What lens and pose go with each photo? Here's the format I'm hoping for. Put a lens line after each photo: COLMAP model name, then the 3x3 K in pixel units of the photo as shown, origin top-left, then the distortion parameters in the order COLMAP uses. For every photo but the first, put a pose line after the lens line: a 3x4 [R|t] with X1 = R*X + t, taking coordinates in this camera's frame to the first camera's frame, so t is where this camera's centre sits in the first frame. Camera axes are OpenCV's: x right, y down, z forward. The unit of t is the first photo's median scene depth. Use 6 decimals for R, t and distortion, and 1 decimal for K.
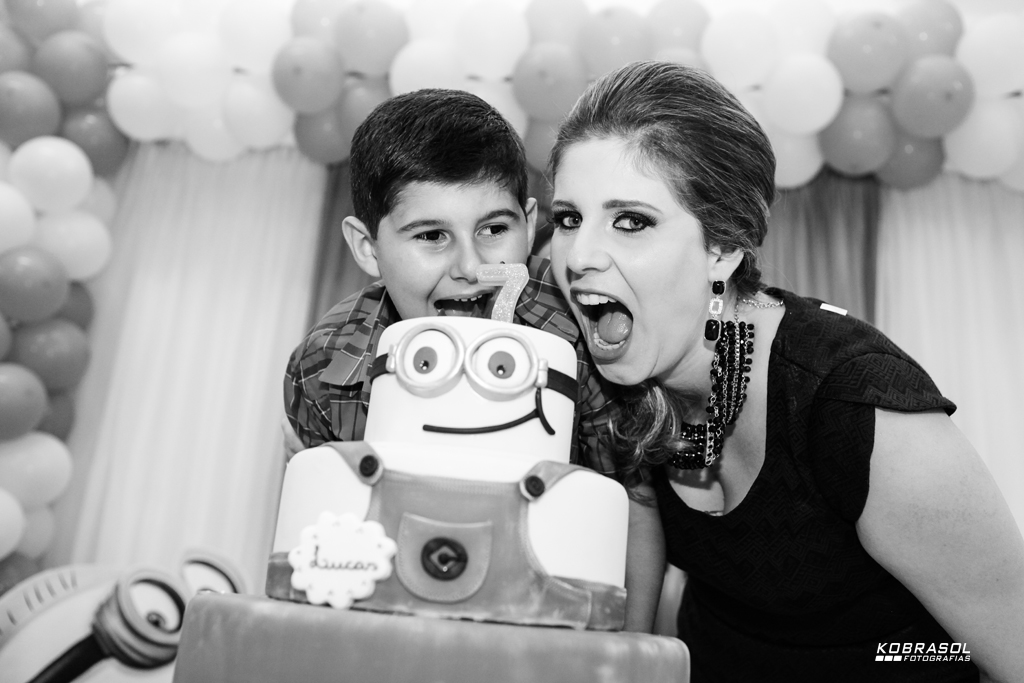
lens RADIAL K [[970.3, 0, 530.2], [0, 970.3, 341.3], [0, 0, 1]] dist [-0.040614, -0.004099]
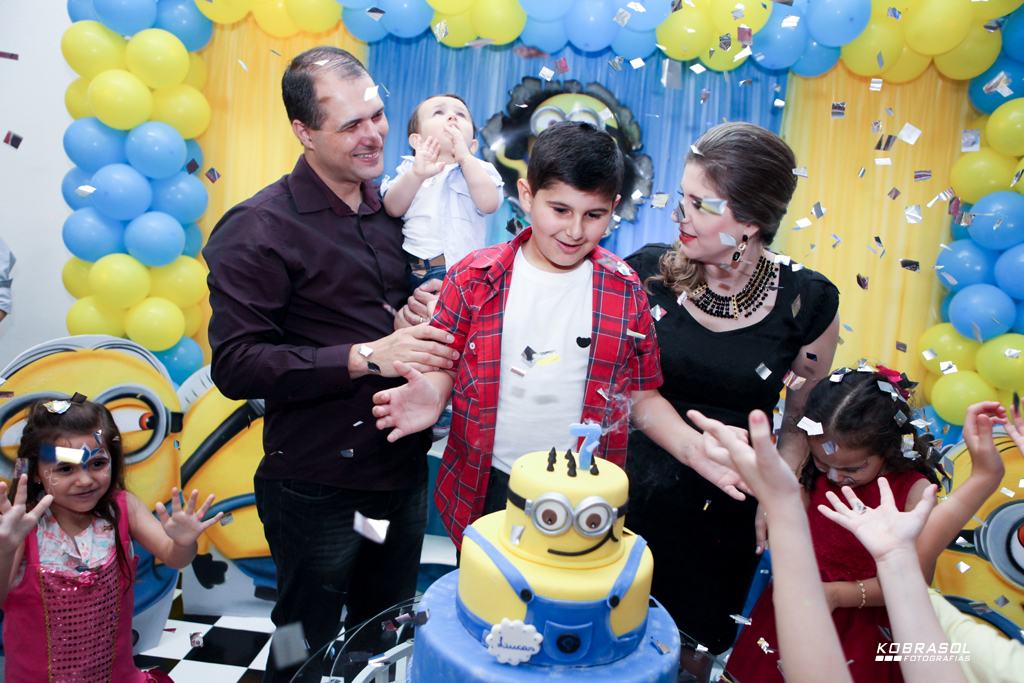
lens RADIAL K [[698.0, 0, 512.0], [0, 698.0, 341.5], [0, 0, 1]] dist [-0.098339, 0.068407]
pose [[0.999437, 0.003075, 0.033418, -0.242640], [-0.015720, 0.922685, 0.385235, -0.836760], [-0.029650, -0.385543, 0.922213, -0.025314]]
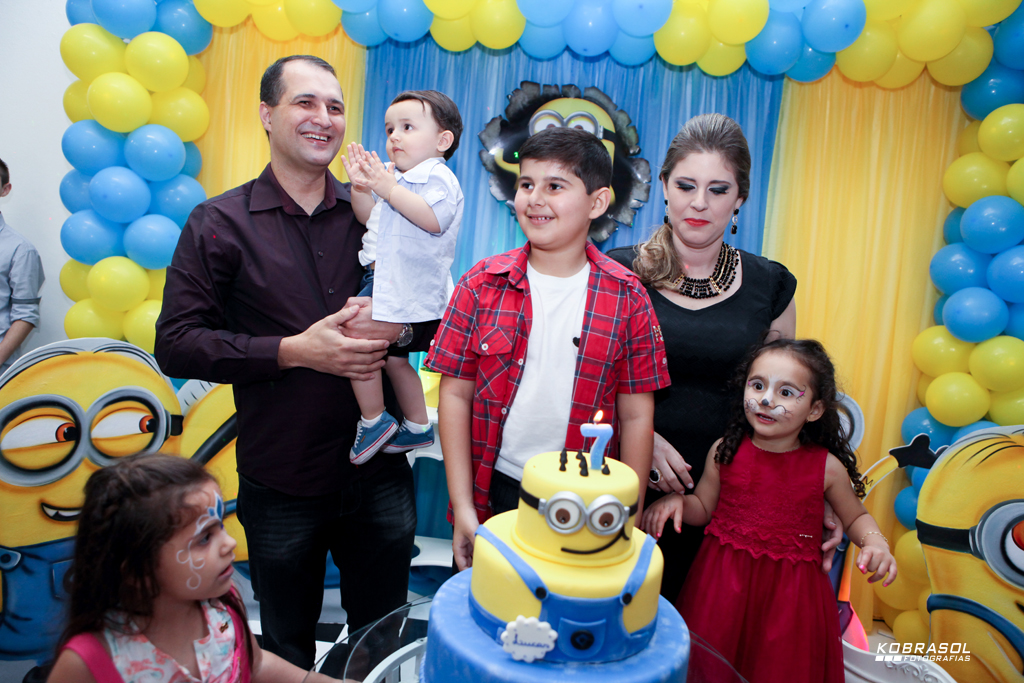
lens RADIAL K [[698.0, 0, 512.0], [0, 698.0, 341.5], [0, 0, 1]] dist [-0.098339, 0.068407]
pose [[0.998985, 0.002630, 0.044962, -0.288356], [-0.019594, 0.924249, 0.381288, -0.843892], [-0.040553, -0.381782, 0.923362, -0.046669]]
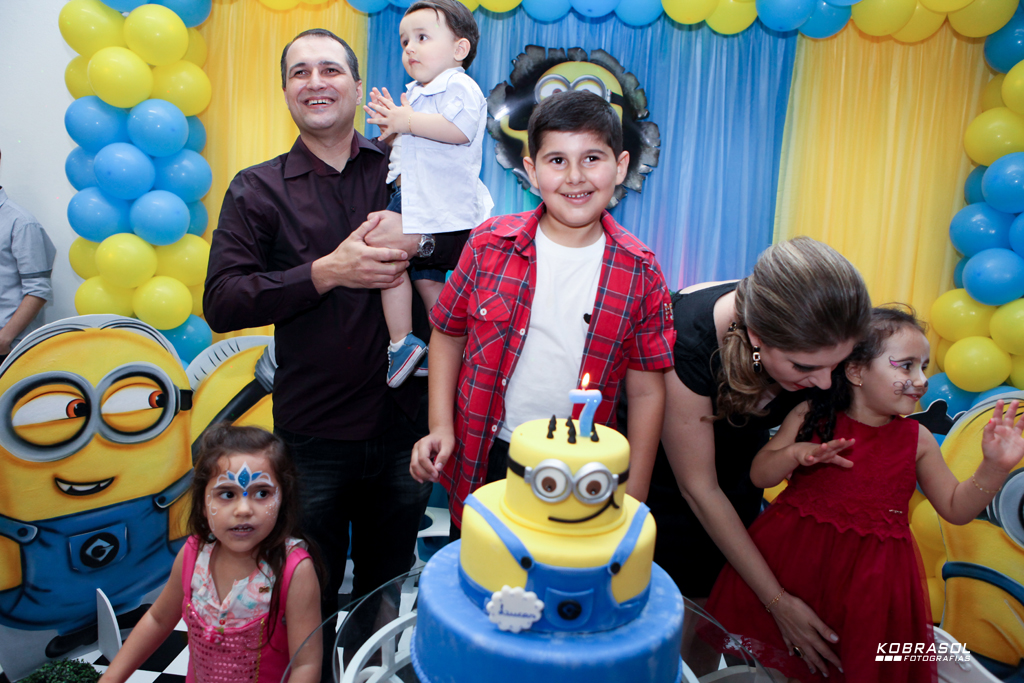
lens RADIAL K [[698.0, 0, 512.0], [0, 698.0, 341.5], [0, 0, 1]] dist [-0.098339, 0.068407]
pose [[0.999772, -0.013865, 0.016212, -0.212298], [0.005823, 0.908489, 0.417868, -0.812947], [-0.020522, -0.417679, 0.908363, -0.015276]]
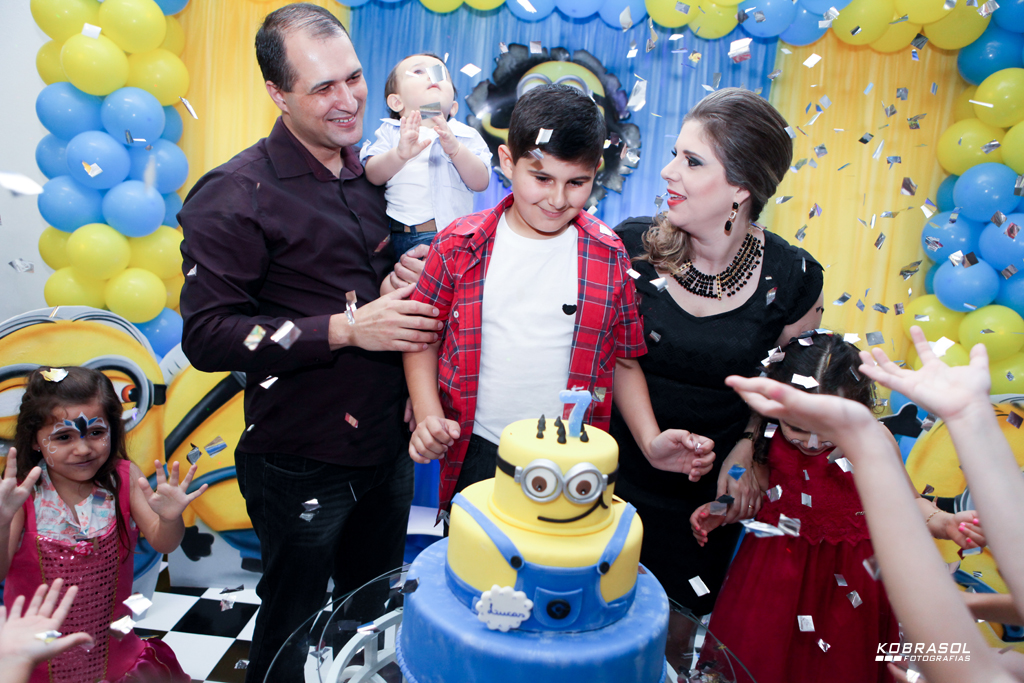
lens RADIAL K [[698.0, 0, 512.0], [0, 698.0, 341.5], [0, 0, 1]] dist [-0.098339, 0.068407]
pose [[0.998481, 0.000411, 0.055103, -0.250830], [-0.023550, 0.907235, 0.419964, -0.815001], [-0.049819, -0.420624, 0.905866, -0.012741]]
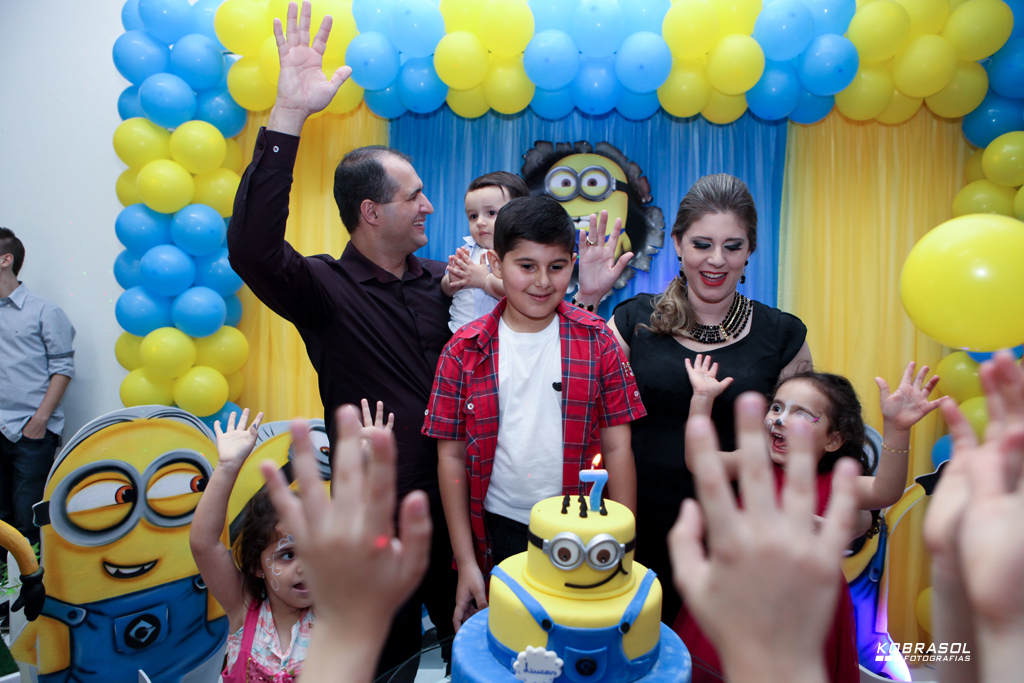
lens RADIAL K [[698.0, 0, 512.0], [0, 698.0, 341.5], [0, 0, 1]] dist [-0.098339, 0.068407]
pose [[0.998806, -0.047726, -0.010458, -0.199422], [0.048547, 0.945358, 0.322399, -0.947937], [-0.005500, -0.322522, 0.946546, -0.213083]]
